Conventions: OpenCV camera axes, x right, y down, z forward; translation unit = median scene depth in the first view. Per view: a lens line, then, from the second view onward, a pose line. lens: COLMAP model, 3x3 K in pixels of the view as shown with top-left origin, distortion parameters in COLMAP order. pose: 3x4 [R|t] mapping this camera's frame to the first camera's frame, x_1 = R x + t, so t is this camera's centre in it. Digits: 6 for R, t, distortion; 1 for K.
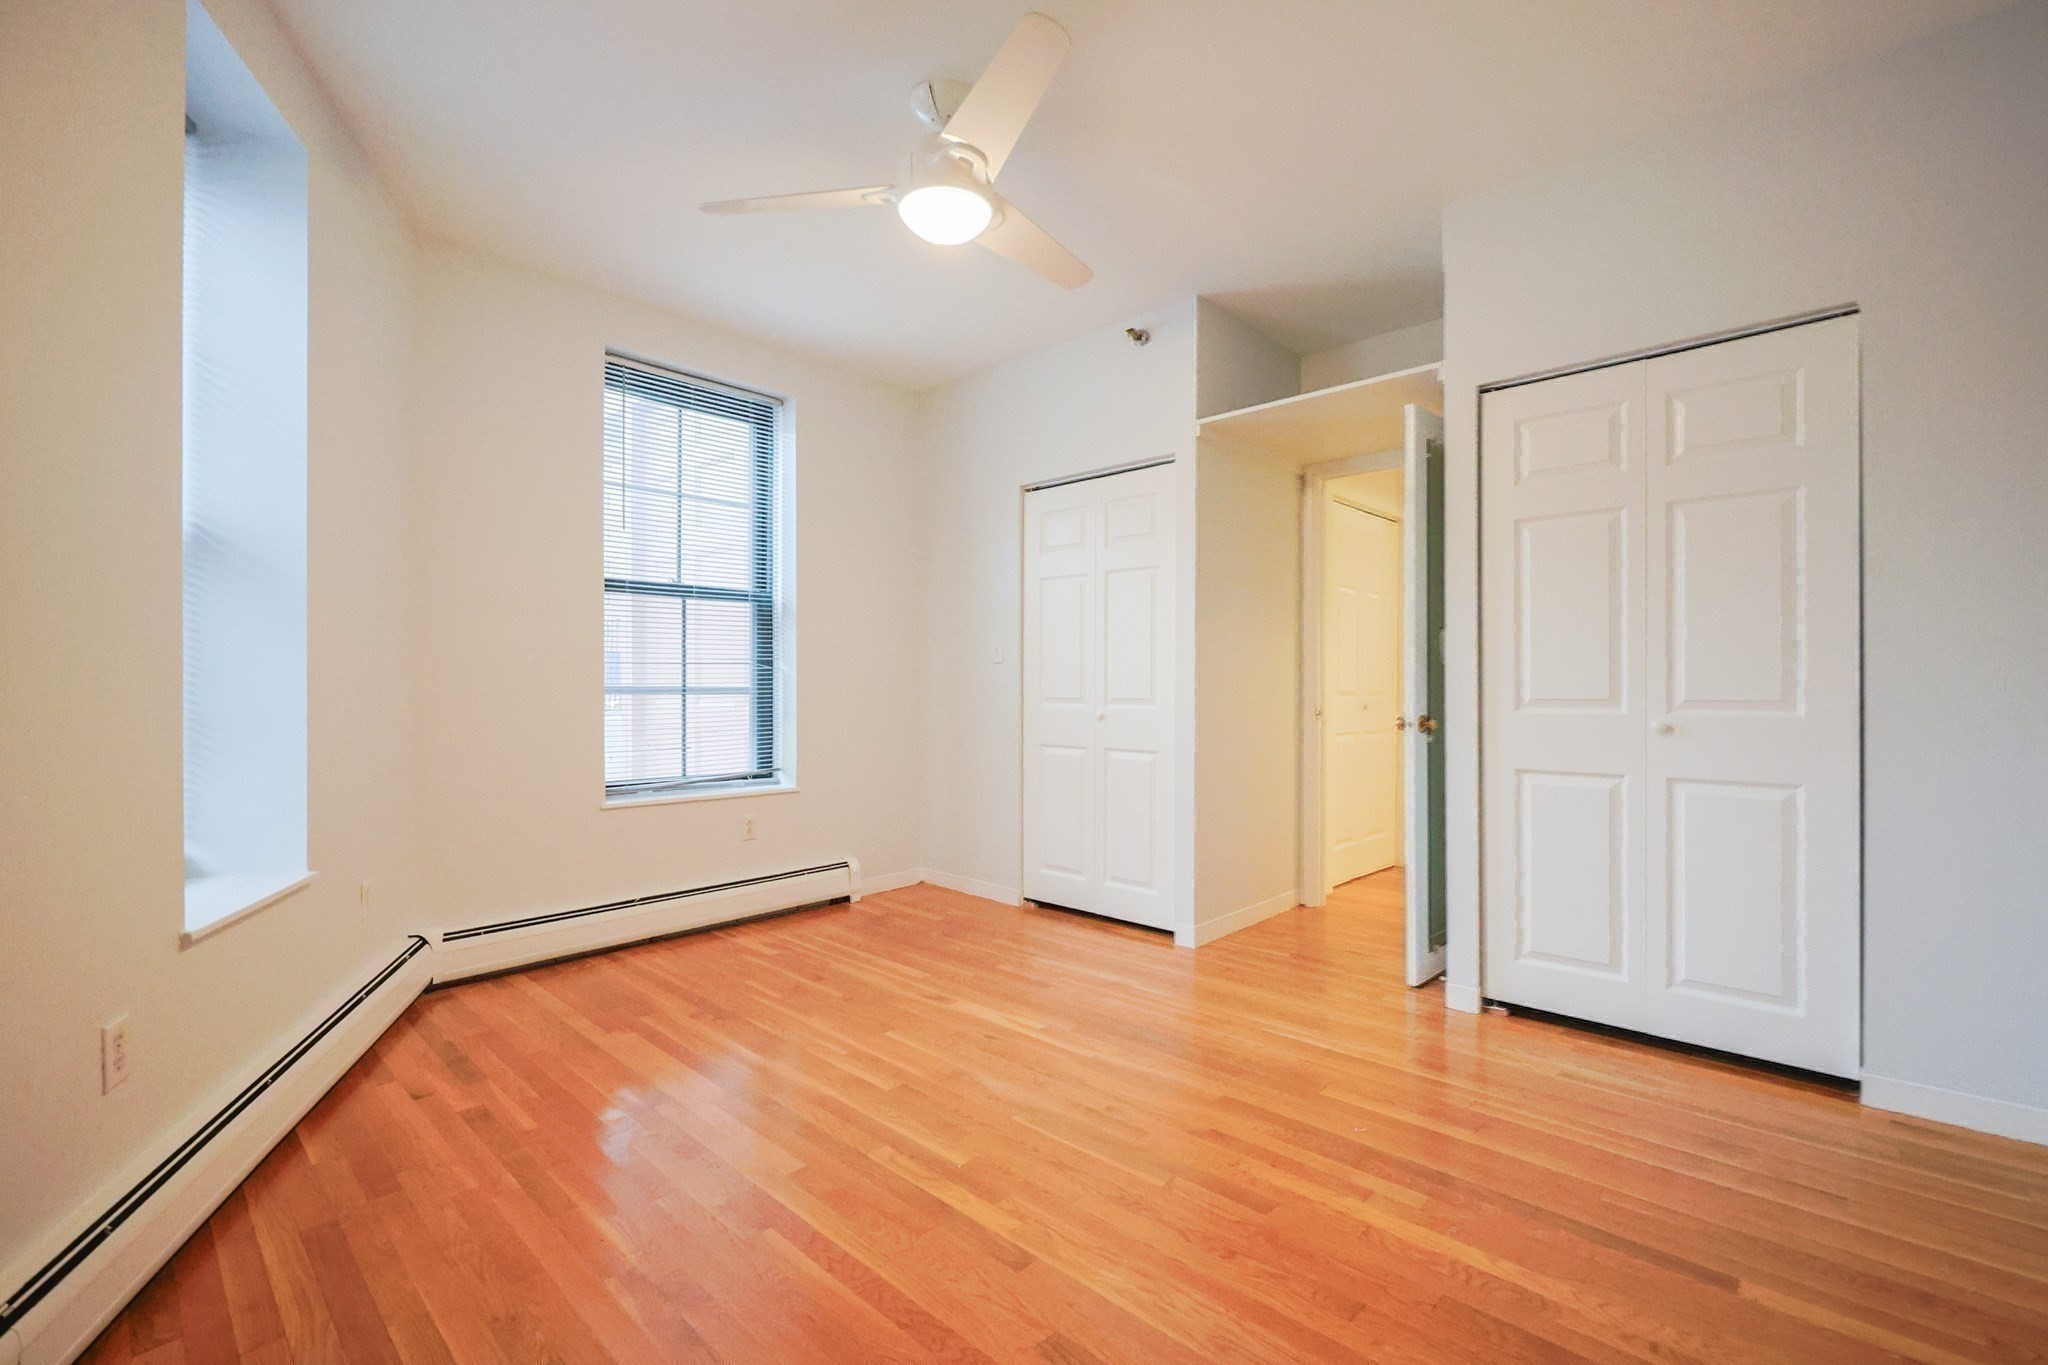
lens RADIAL K [[887.6, 0, 1021.5], [0, 887.6, 700.4], [0, 0, 1]] dist [-0.000891, -0.000152]
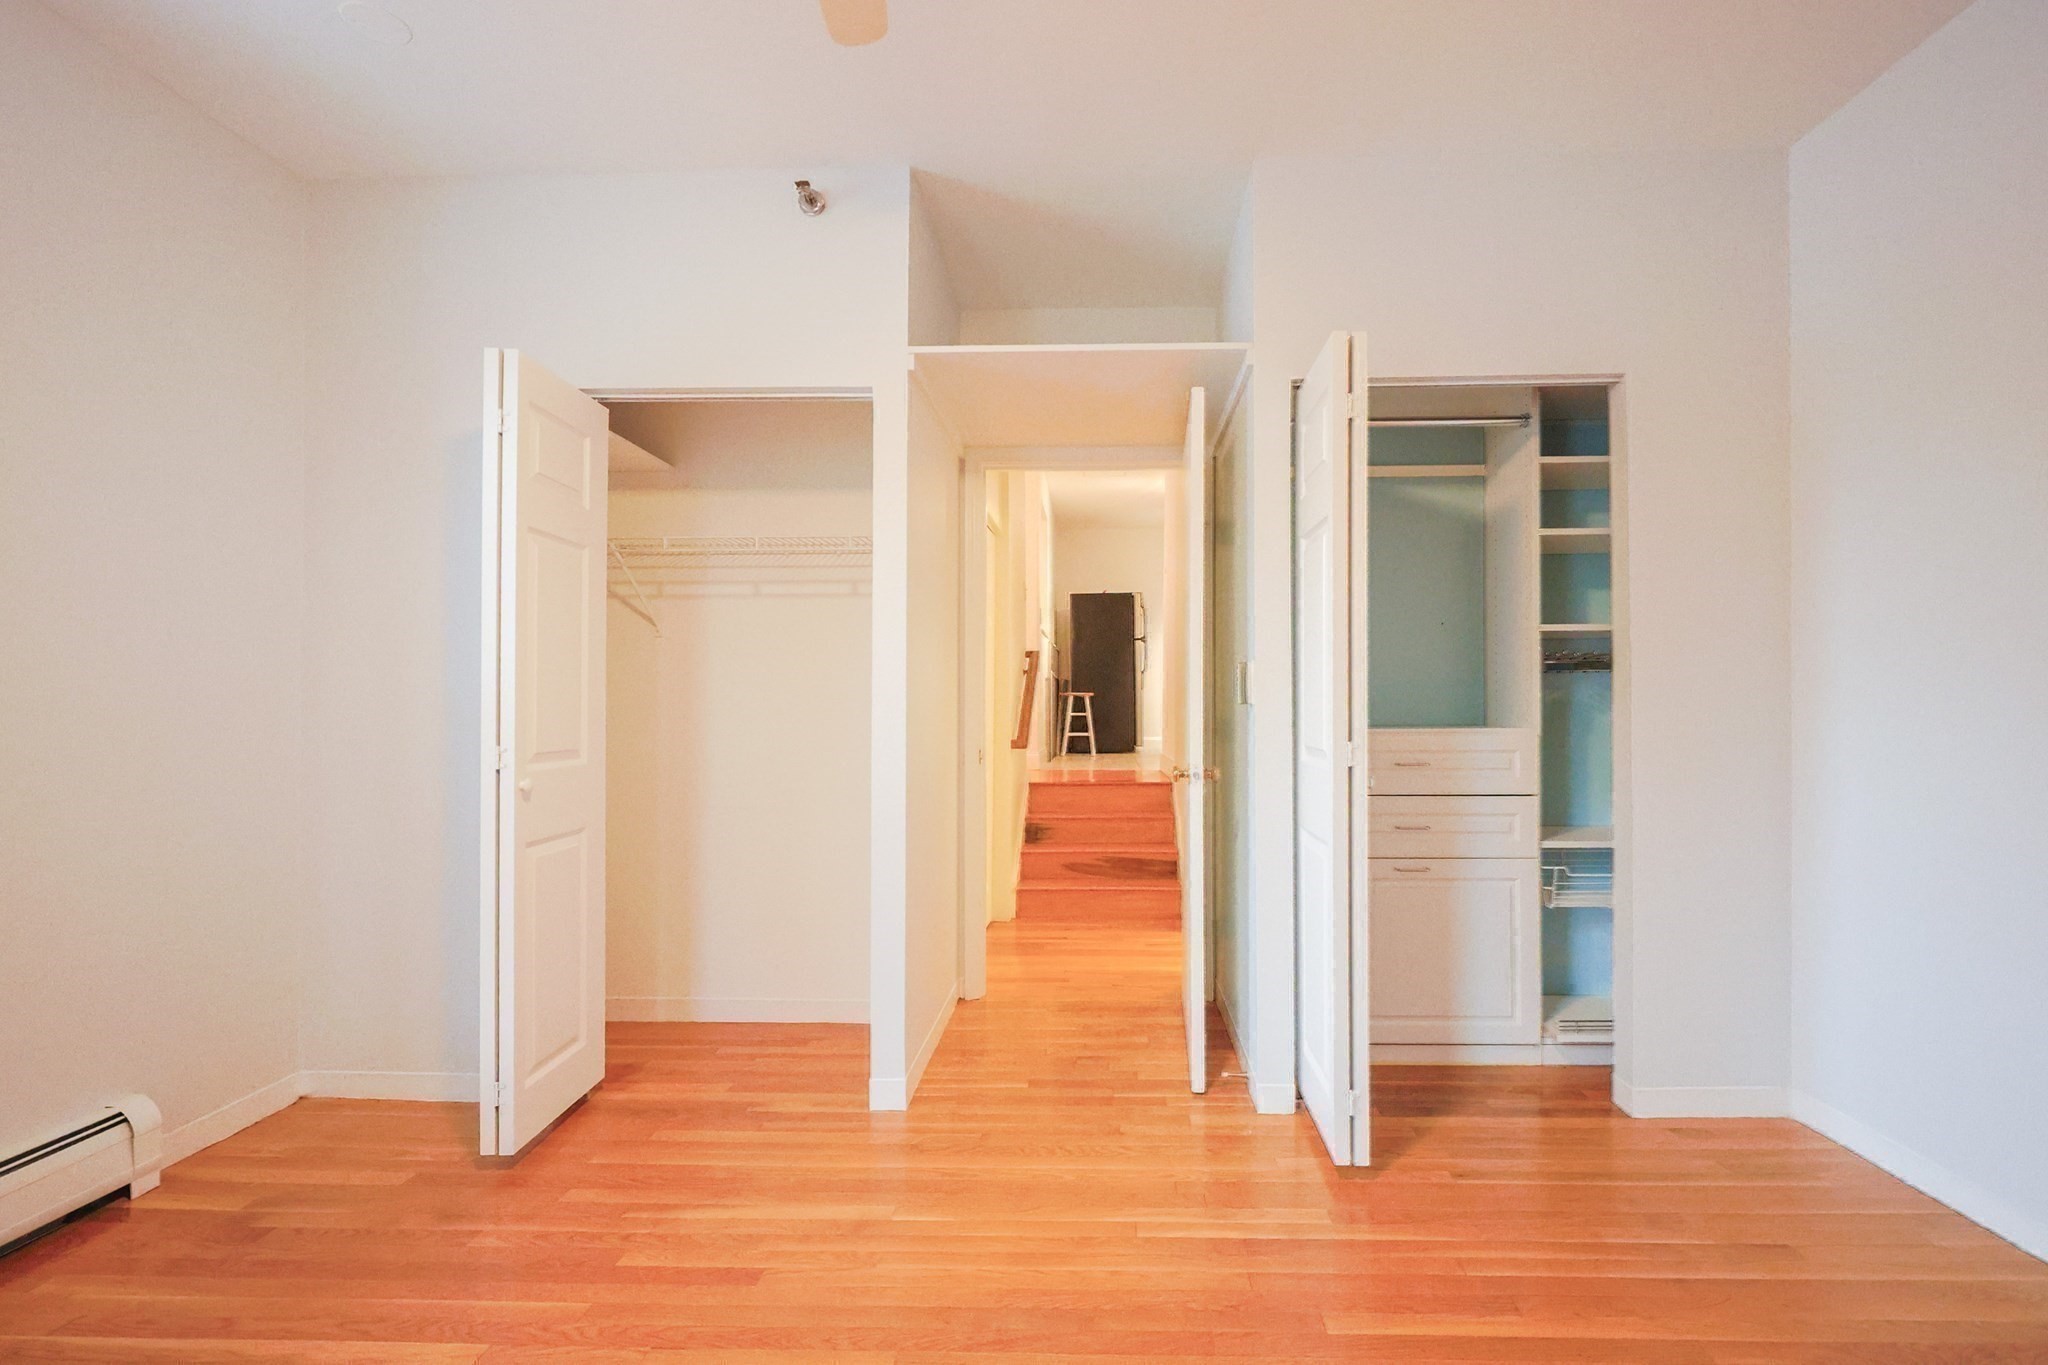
lens RADIAL K [[887.6, 0, 1021.5], [0, 887.6, 700.4], [0, 0, 1]] dist [-0.000891, -0.000152]
pose [[0.740970, 0.004314, 0.671525, -0.198184], [0.010793, 0.999774, -0.018331, -0.023716], [-0.671452, 0.020831, 0.740755, 0.418032]]
